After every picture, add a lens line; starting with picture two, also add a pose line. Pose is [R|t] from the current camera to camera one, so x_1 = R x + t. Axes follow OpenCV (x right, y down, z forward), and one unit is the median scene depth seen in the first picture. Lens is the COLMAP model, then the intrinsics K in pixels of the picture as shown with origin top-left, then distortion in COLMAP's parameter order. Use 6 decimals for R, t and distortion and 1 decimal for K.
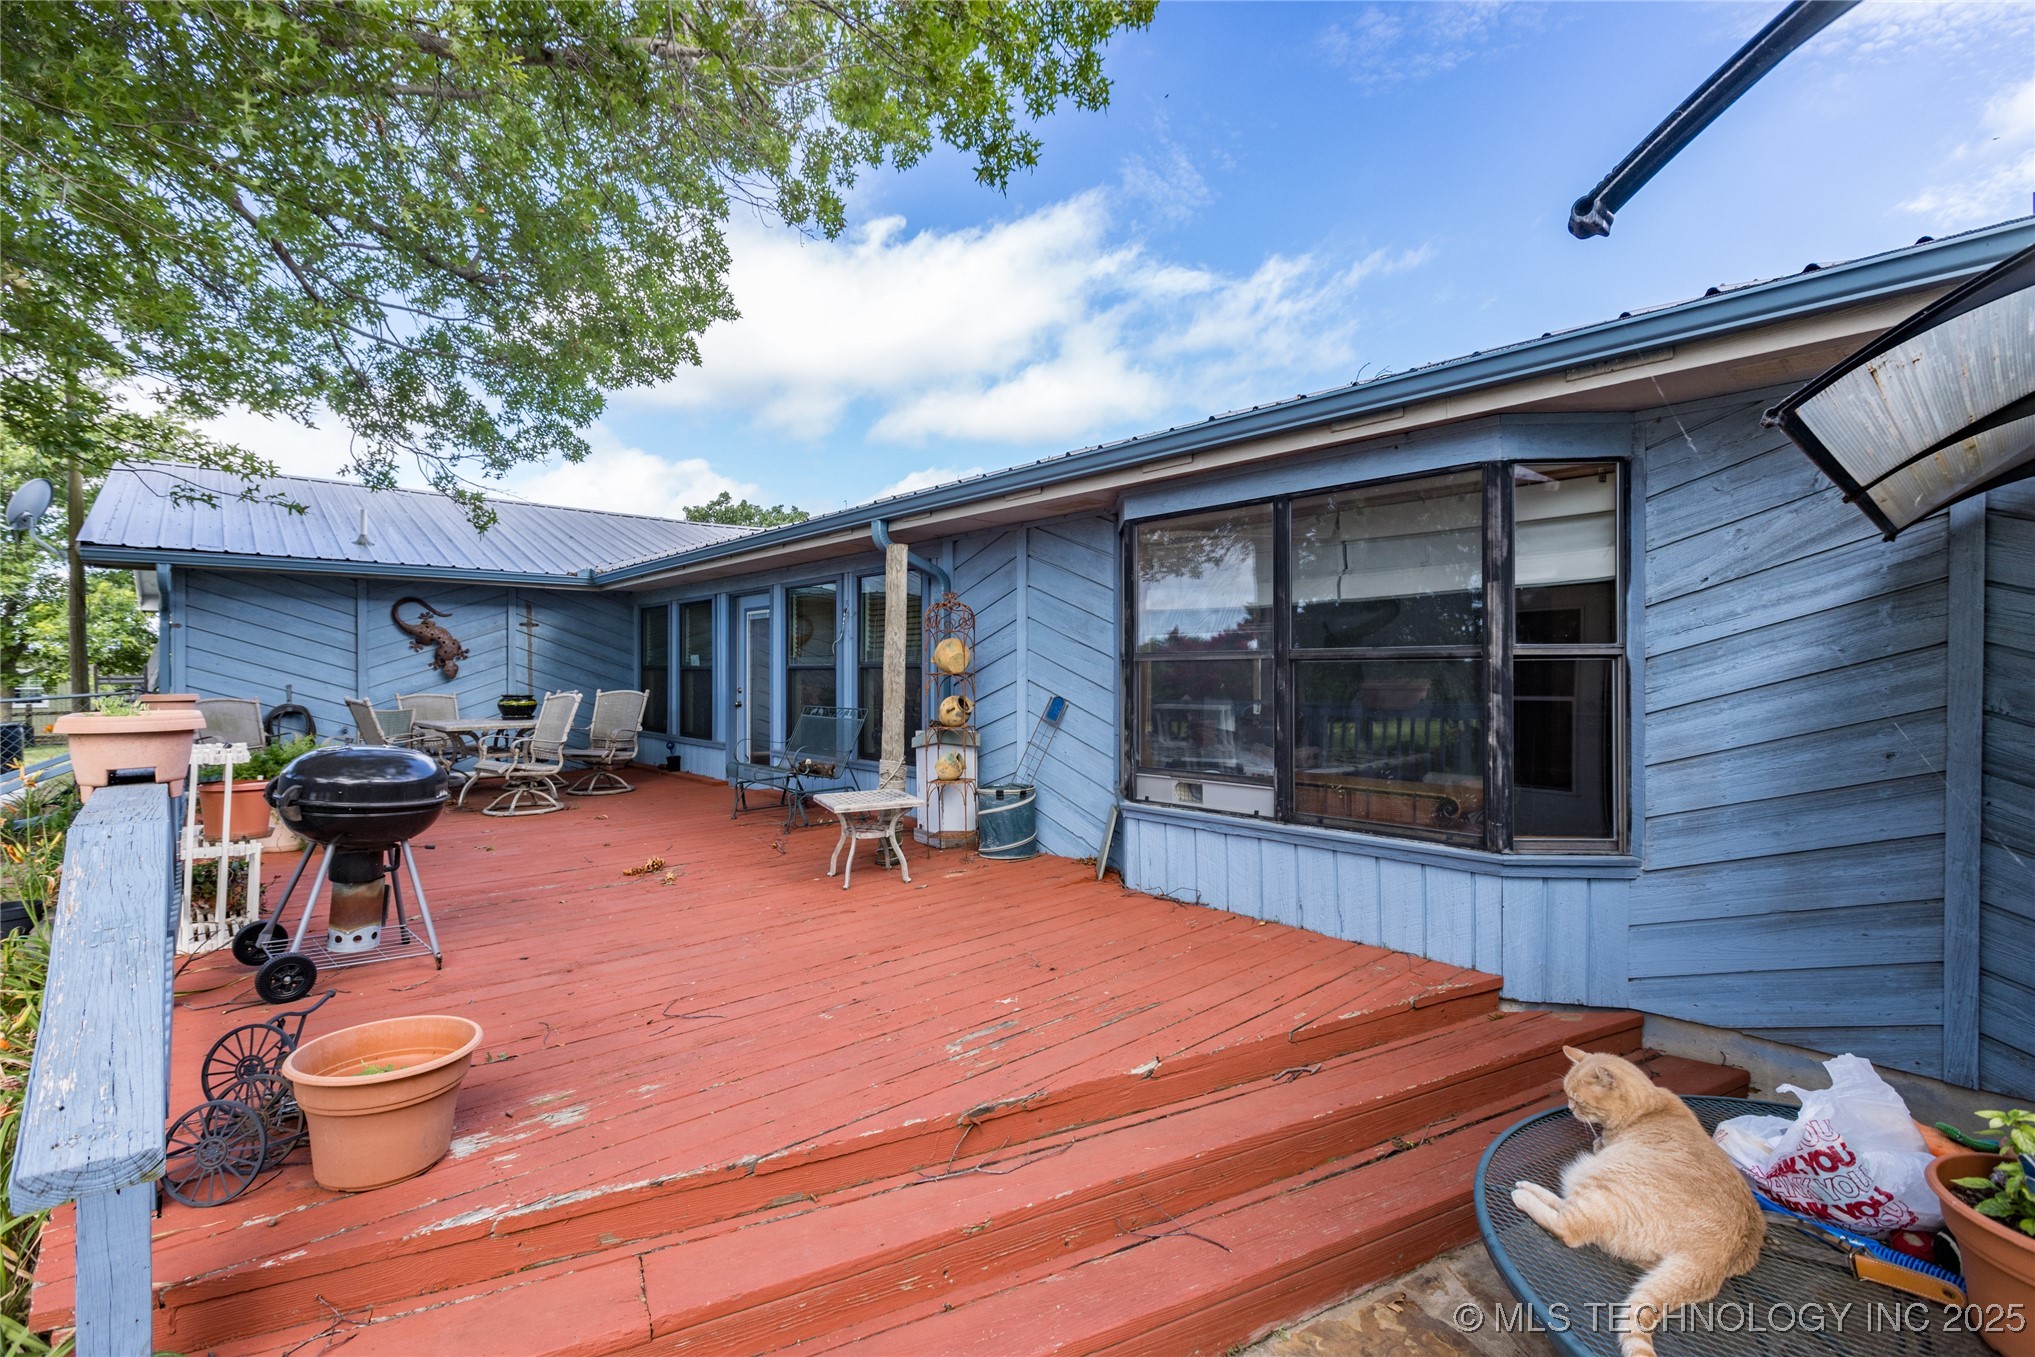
lens RADIAL K [[910.1, 0, 1008.4], [0, 910.1, 665.9], [0, 0, 1]] dist [-0.001445, -0.000263]
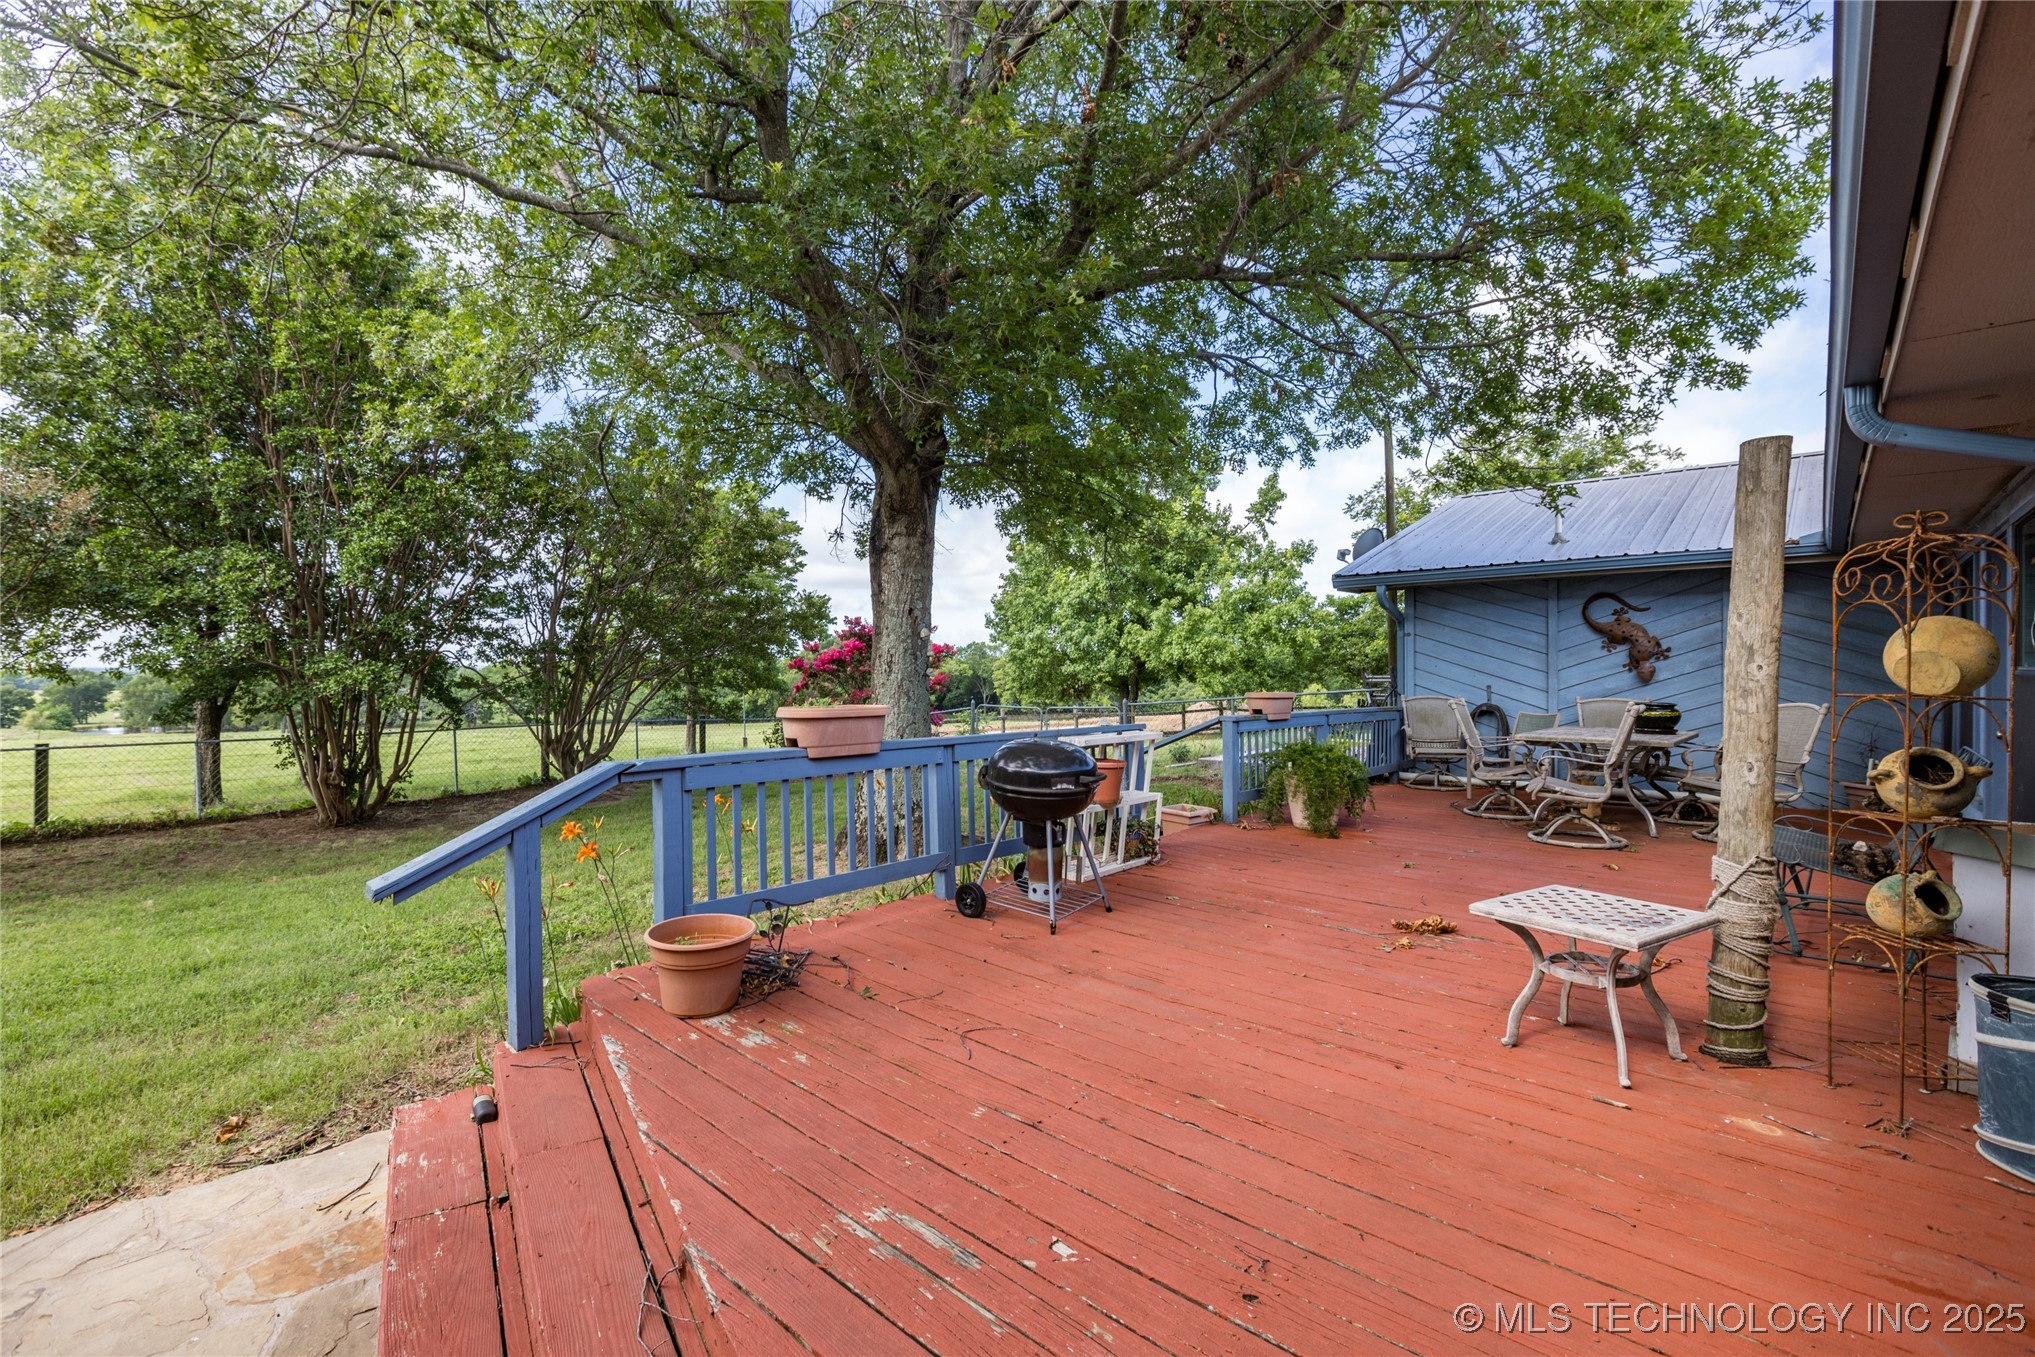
lens RADIAL K [[910.1, 0, 1008.4], [0, 910.1, 665.9], [0, 0, 1]] dist [-0.001445, -0.000263]
pose [[0.089367, -0.000521, -0.995999, 0.505692], [0.006202, 0.999981, 0.000033, -0.012774], [0.995979, -0.006180, 0.089369, 0.784052]]
